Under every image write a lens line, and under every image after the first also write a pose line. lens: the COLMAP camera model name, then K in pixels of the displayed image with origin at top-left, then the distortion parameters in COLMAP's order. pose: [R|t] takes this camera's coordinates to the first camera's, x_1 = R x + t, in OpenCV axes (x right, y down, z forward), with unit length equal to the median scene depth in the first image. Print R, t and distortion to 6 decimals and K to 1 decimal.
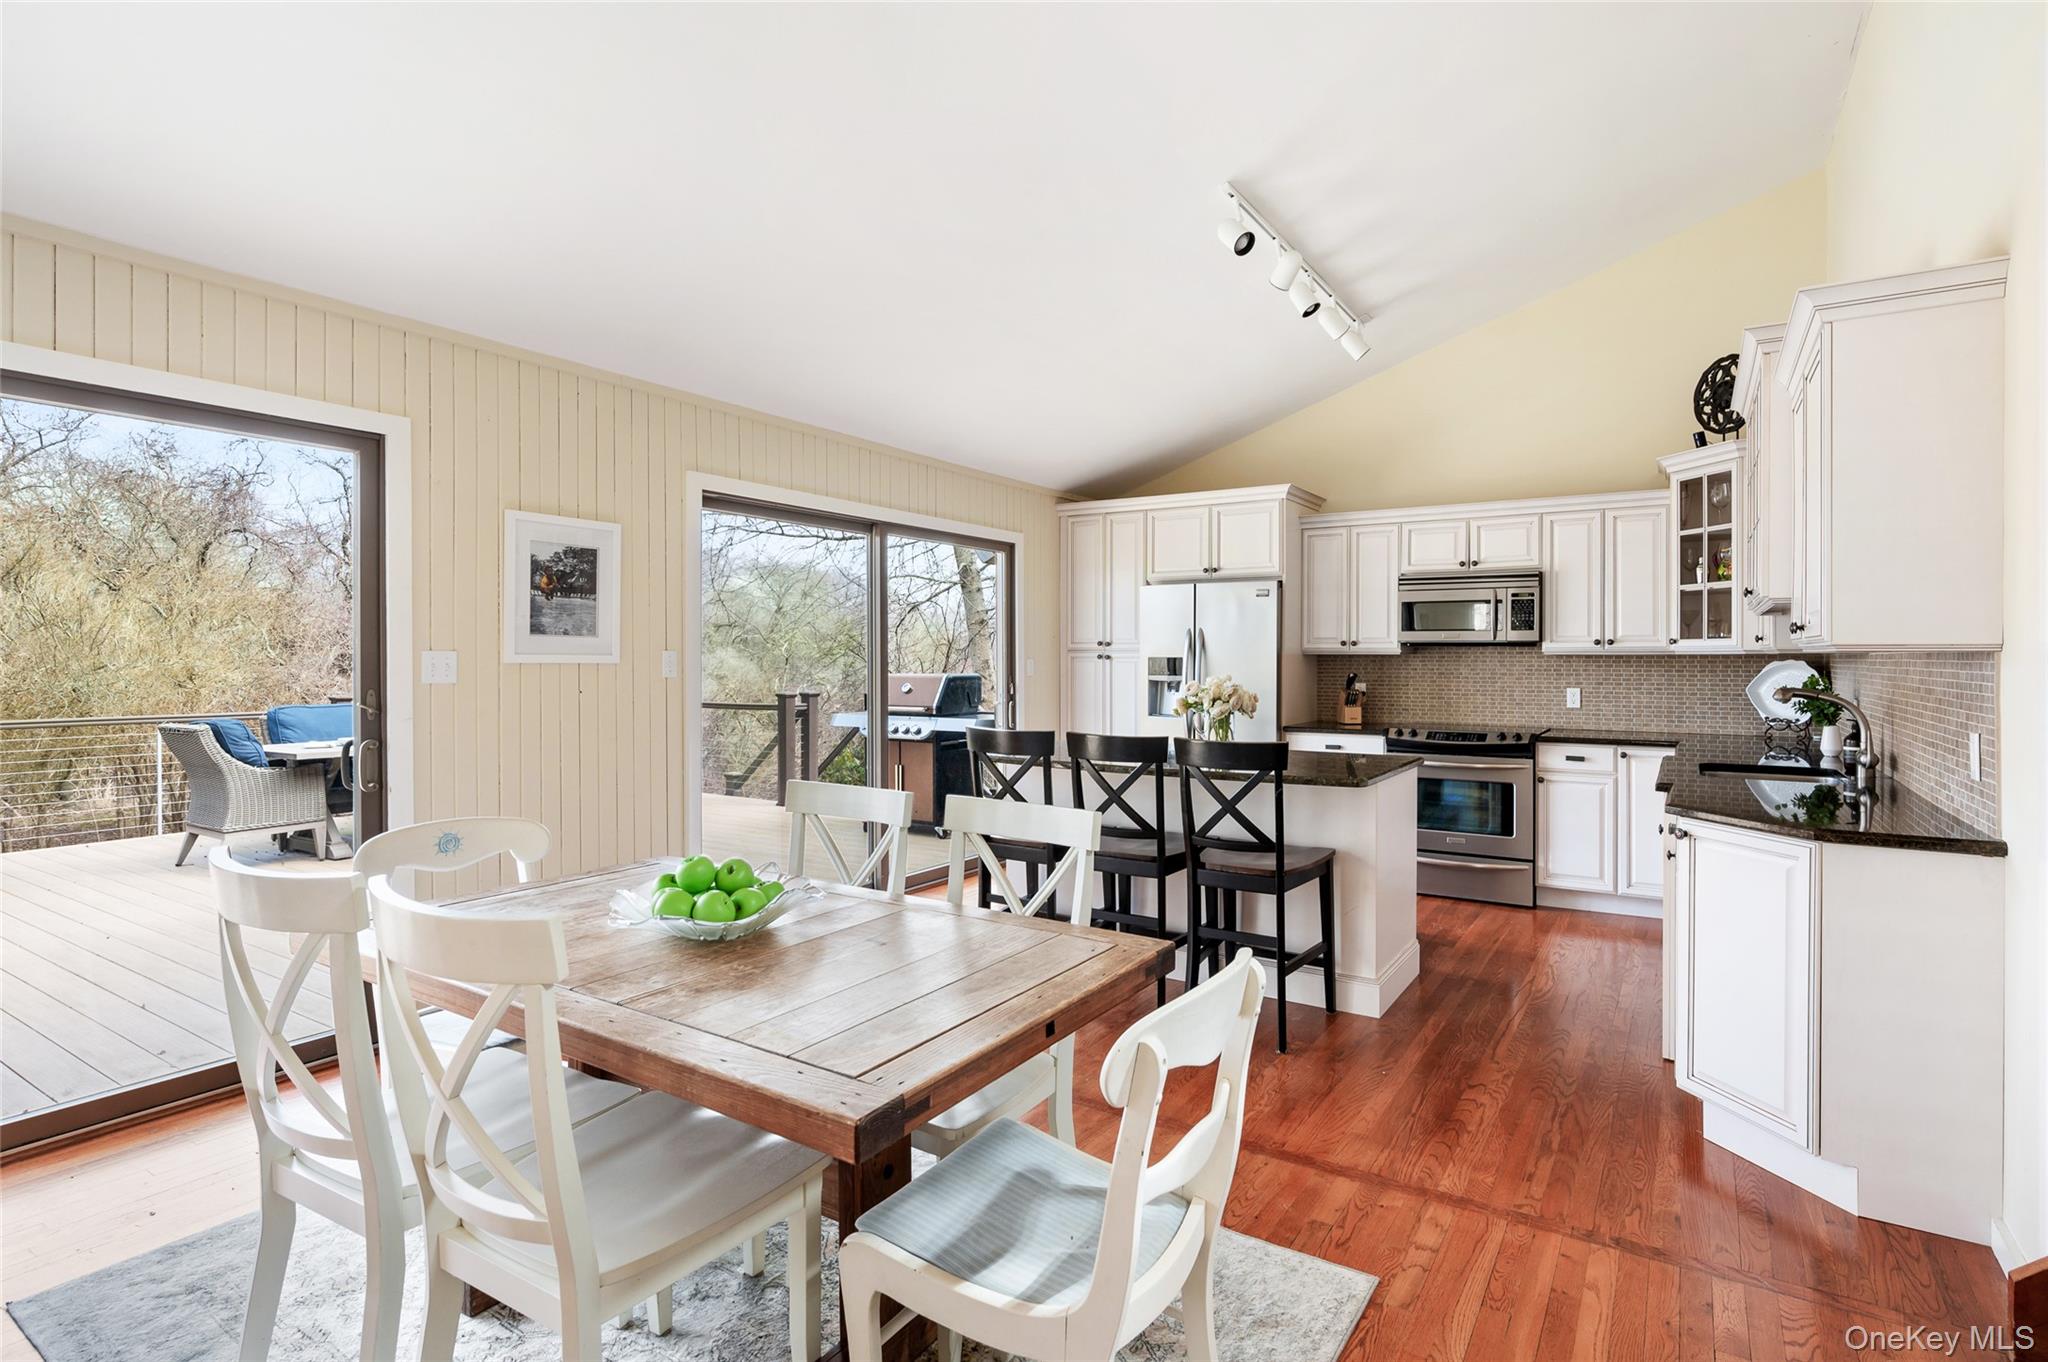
lens RADIAL K [[979.7, 0, 1075.4], [0, 979.7, 679.2], [0, 0, 1]] dist [0.002883, -0.000044]
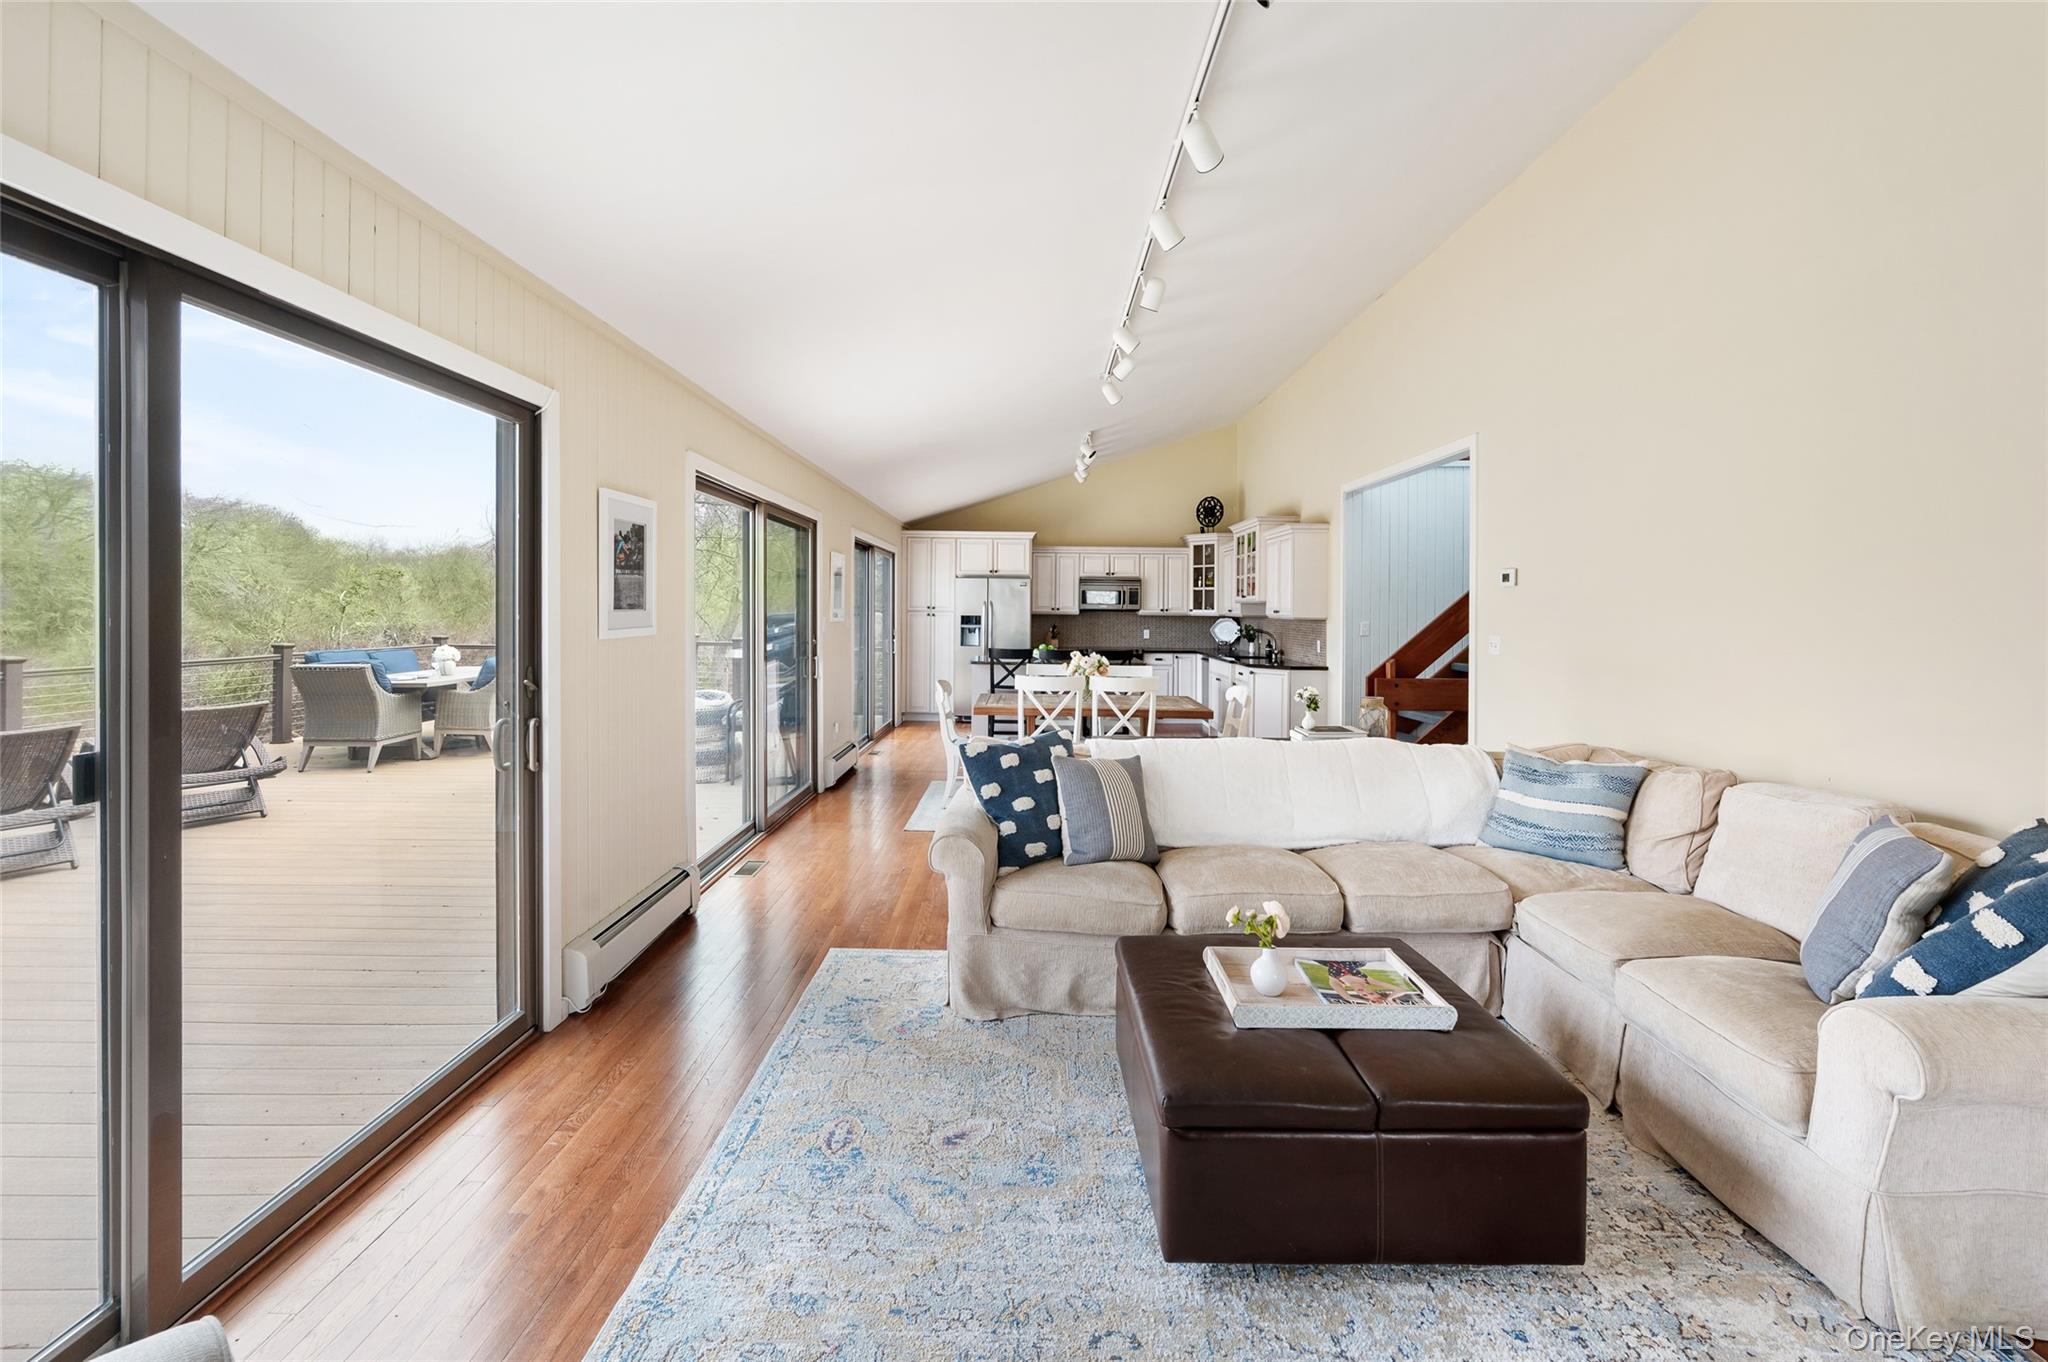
lens RADIAL K [[822.3, 0, 1008.4], [0, 822.3, 642.3], [0, 0, 1]] dist [0.004275, 0.000163]
pose [[0.868002, -0.014577, 0.496347, -0.774088], [0.004061, 0.999744, 0.022260, -0.006252], [-0.496544, -0.017306, 0.867839, -0.535094]]
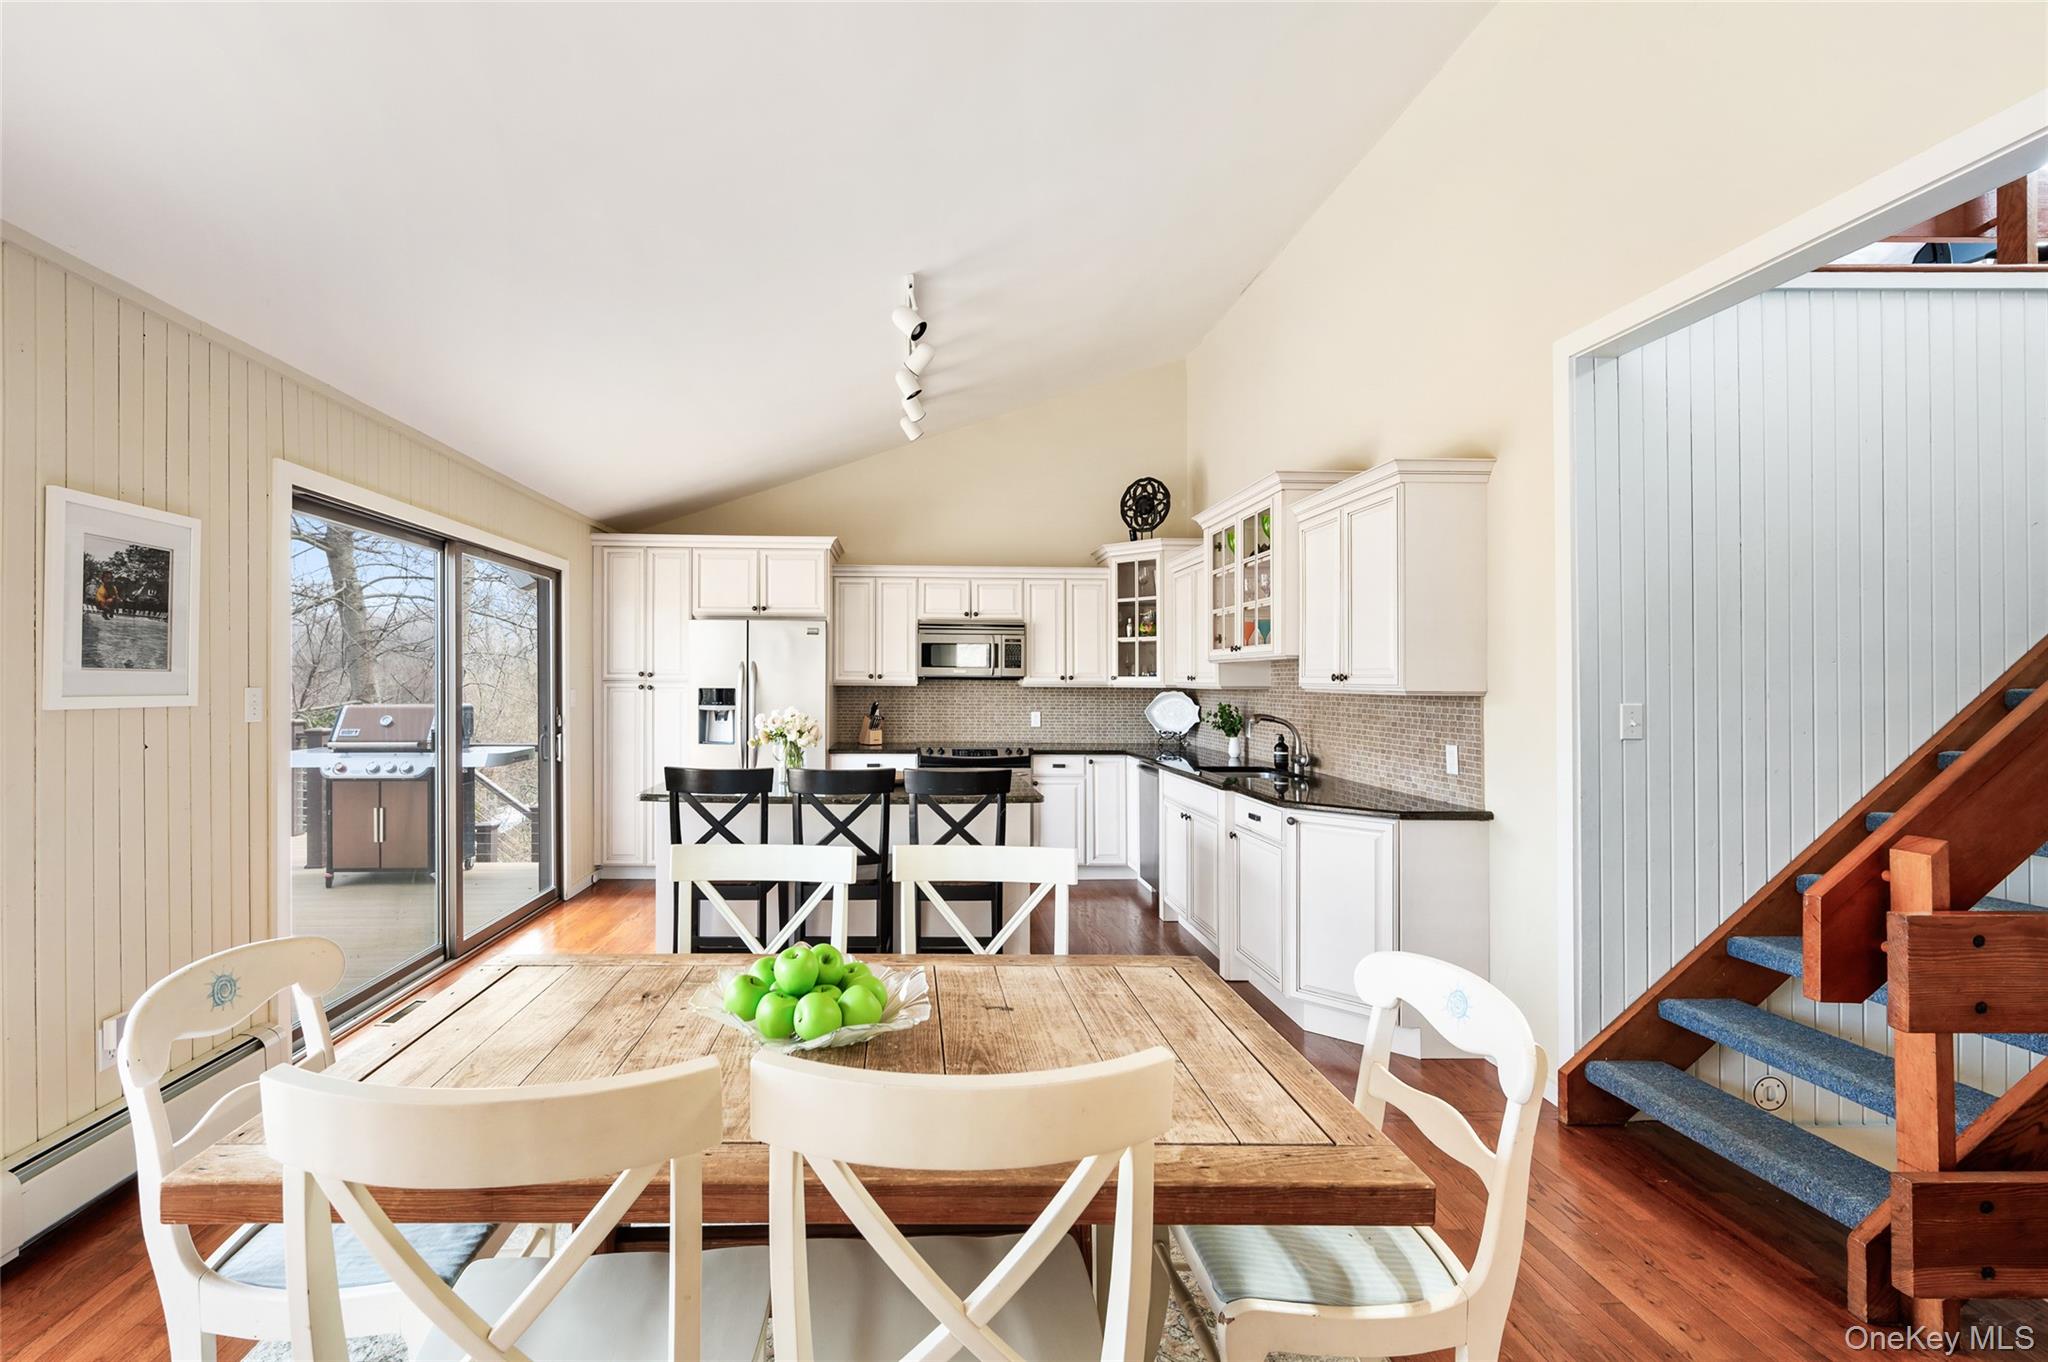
lens RADIAL K [[858.5, 0, 920.0], [0, 858.5, 689.4], [0, 0, 1]] dist [0.002769, -0.001422]
pose [[0.845757, -0.002308, 0.533563, -0.258107], [0.007796, 0.999937, -0.008032, -0.014251], [-0.533511, 0.010952, 0.845722, 0.115517]]
